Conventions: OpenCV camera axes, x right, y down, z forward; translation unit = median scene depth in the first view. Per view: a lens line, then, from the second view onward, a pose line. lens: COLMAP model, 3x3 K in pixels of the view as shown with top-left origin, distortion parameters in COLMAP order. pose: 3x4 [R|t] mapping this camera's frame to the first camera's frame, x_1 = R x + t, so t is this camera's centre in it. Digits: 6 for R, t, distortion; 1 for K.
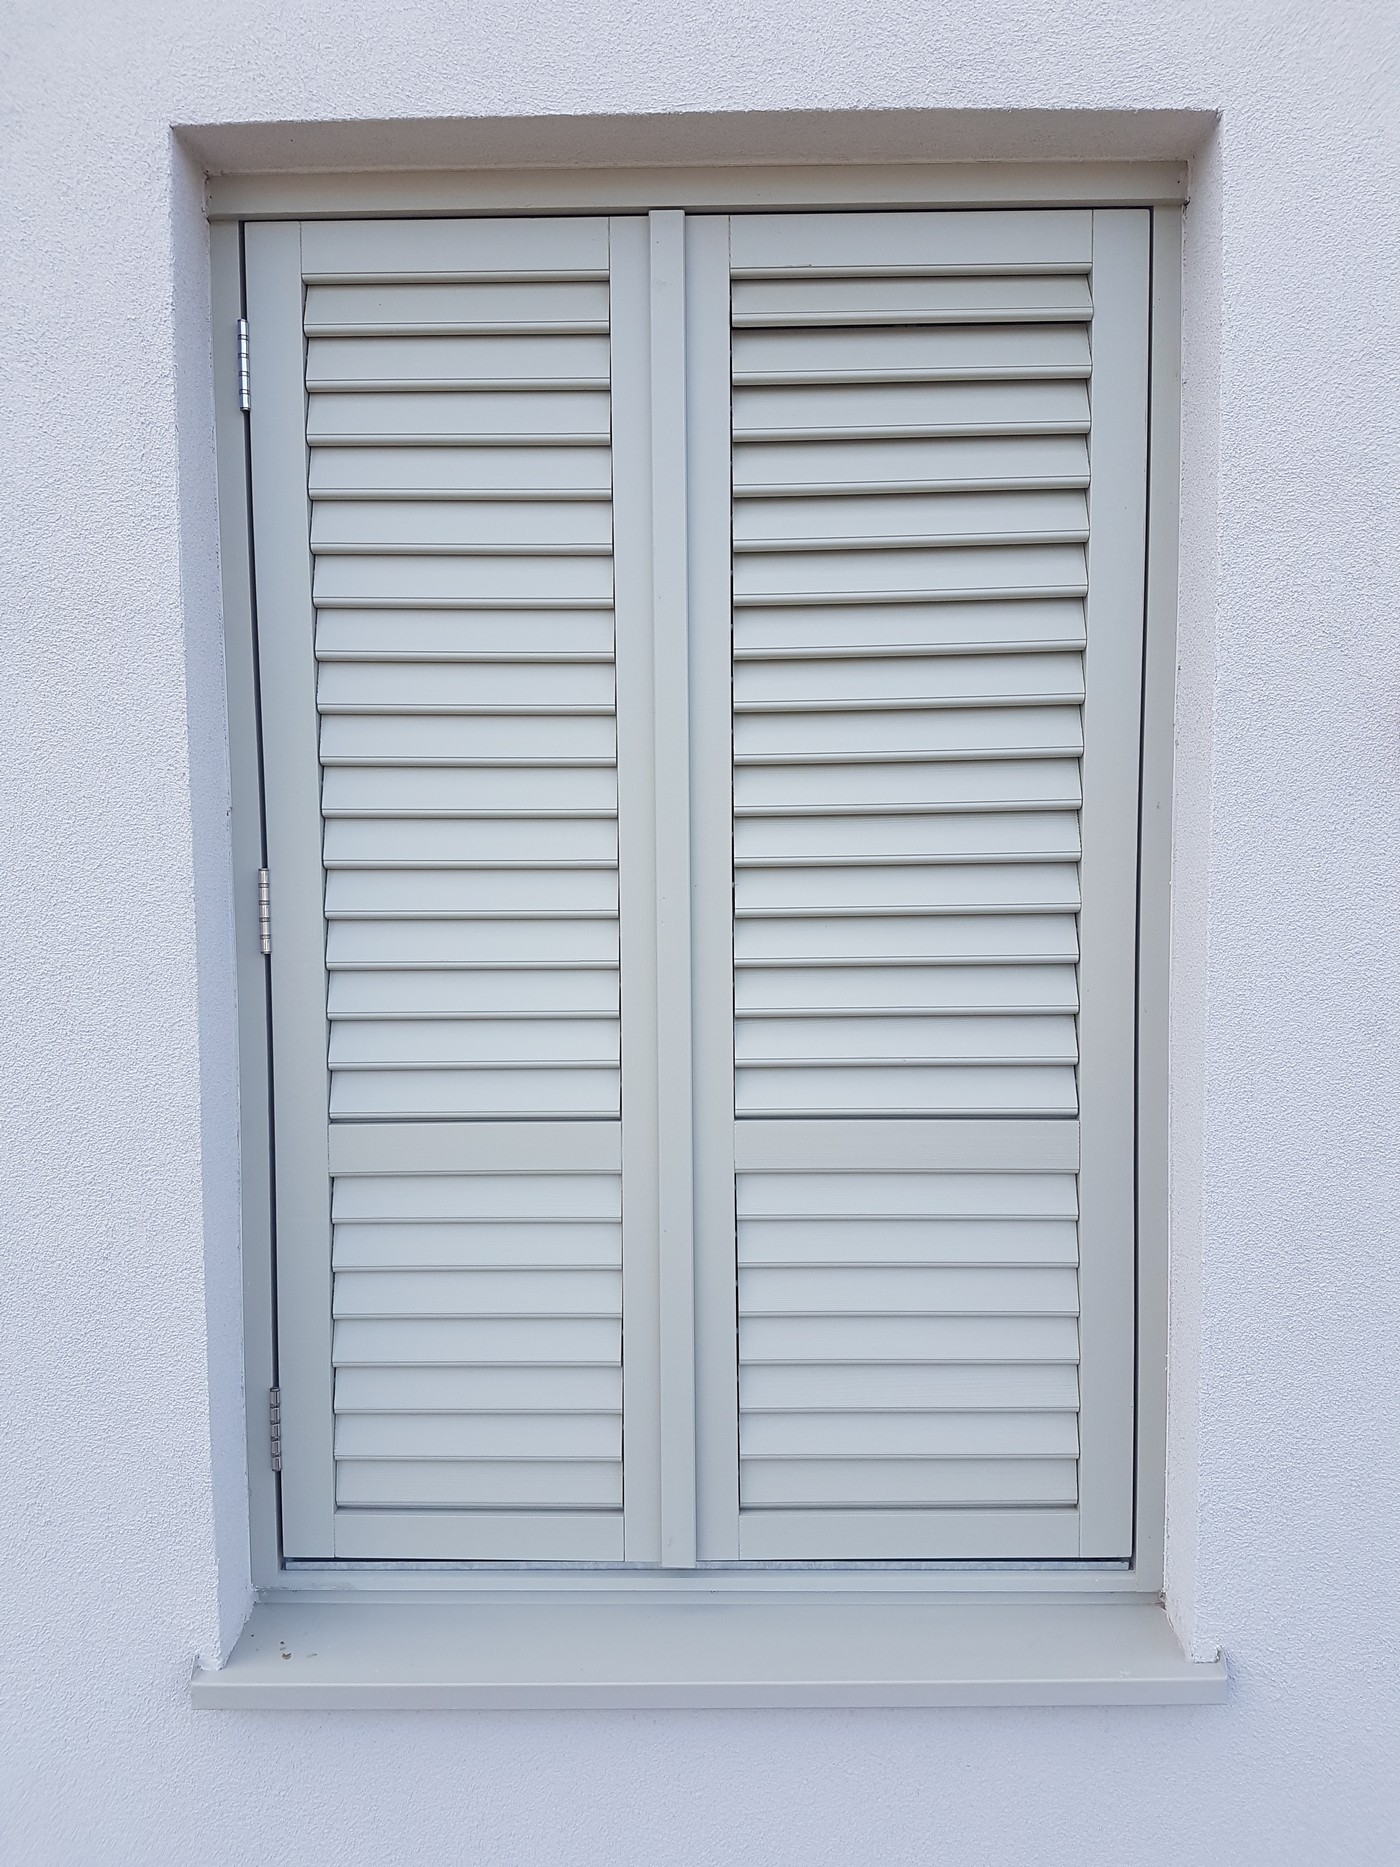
lens RADIAL K [[1507.5, 0, 700.0], [0, 1507.5, 933.5], [0, 0, 1]] dist [0.041375, -0.059592]
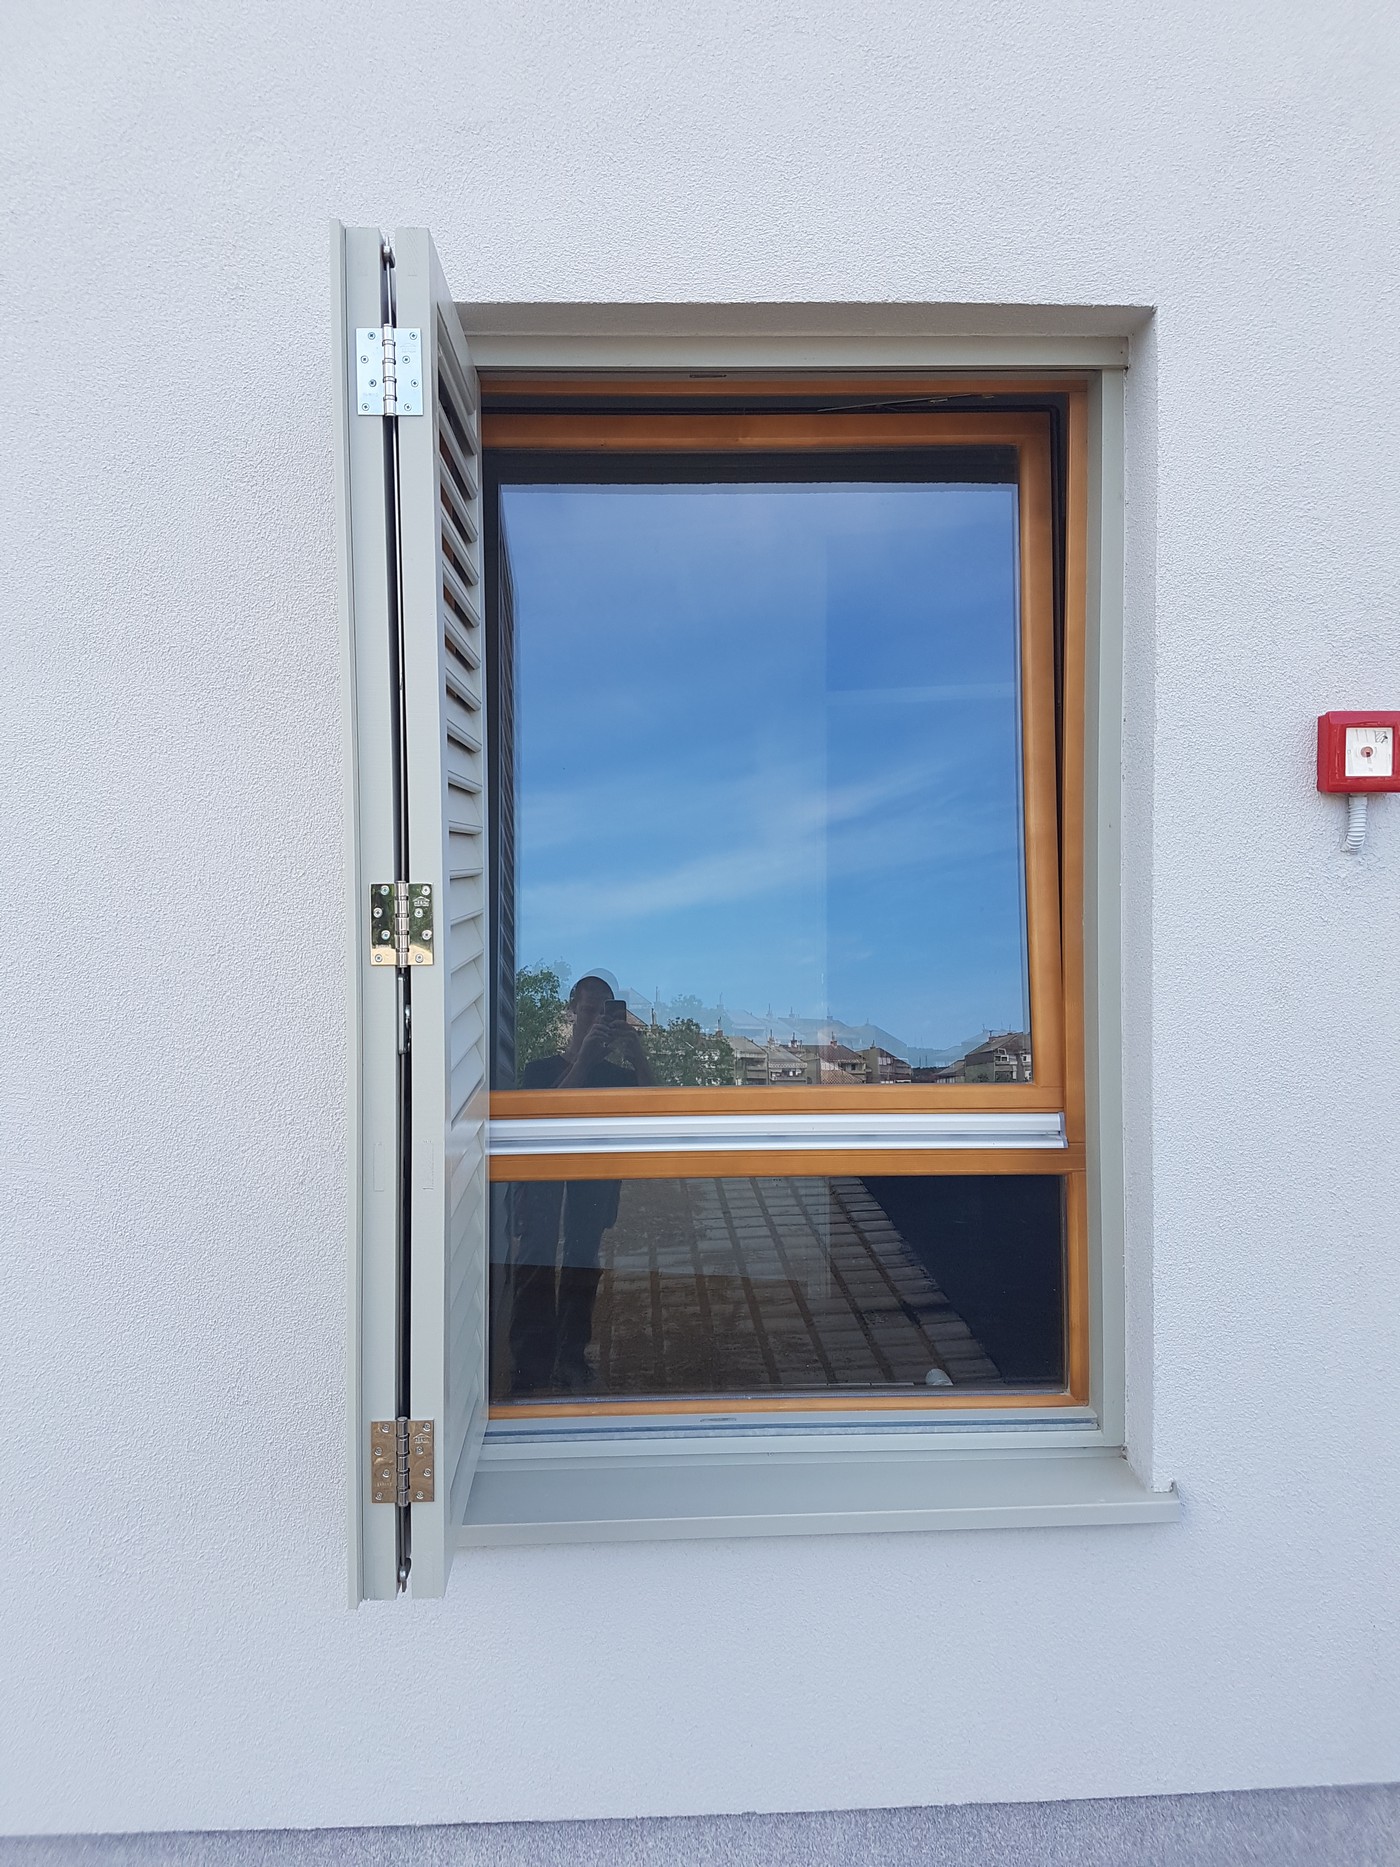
lens RADIAL K [[1507.8, 0, 677.0], [0, 1507.8, 895.7], [0, 0, 1]] dist [0.110697, -0.168691]
pose [[0.998069, -0.003524, 0.062008, -0.162531], [0.005865, 0.999275, -0.037616, 0.025058], [-0.061830, 0.037907, 0.997367, -0.299476]]
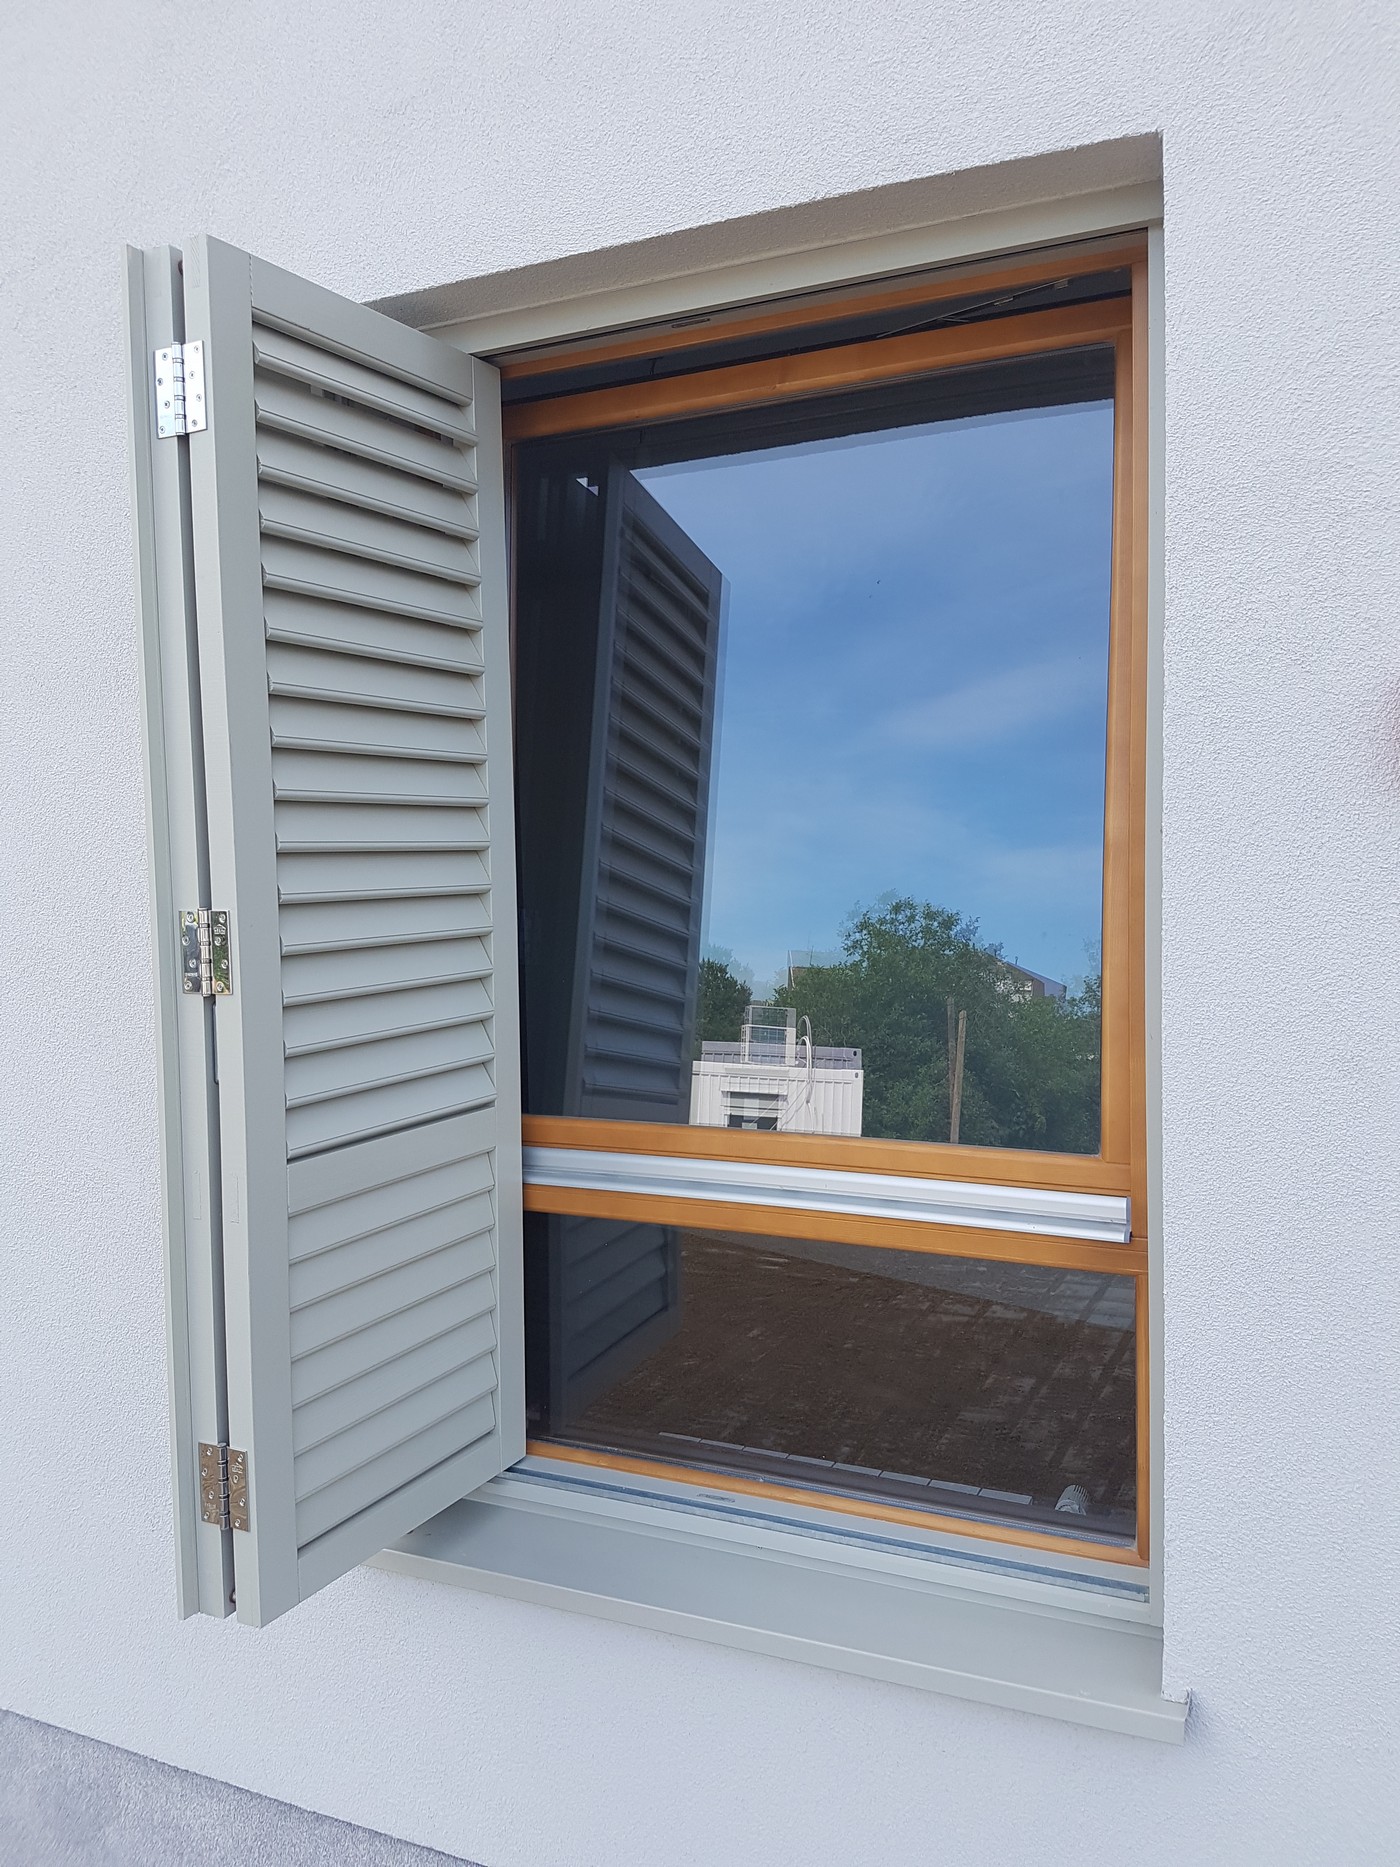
lens RADIAL K [[1507.5, 0, 700.0], [0, 1507.5, 933.5], [0, 0, 1]] dist [0.041375, -0.059592]
pose [[0.908635, 0.011054, -0.417446, 0.482921], [-0.011047, 0.999936, 0.002432, -0.017298], [0.417446, 0.002402, 0.908699, -0.024219]]
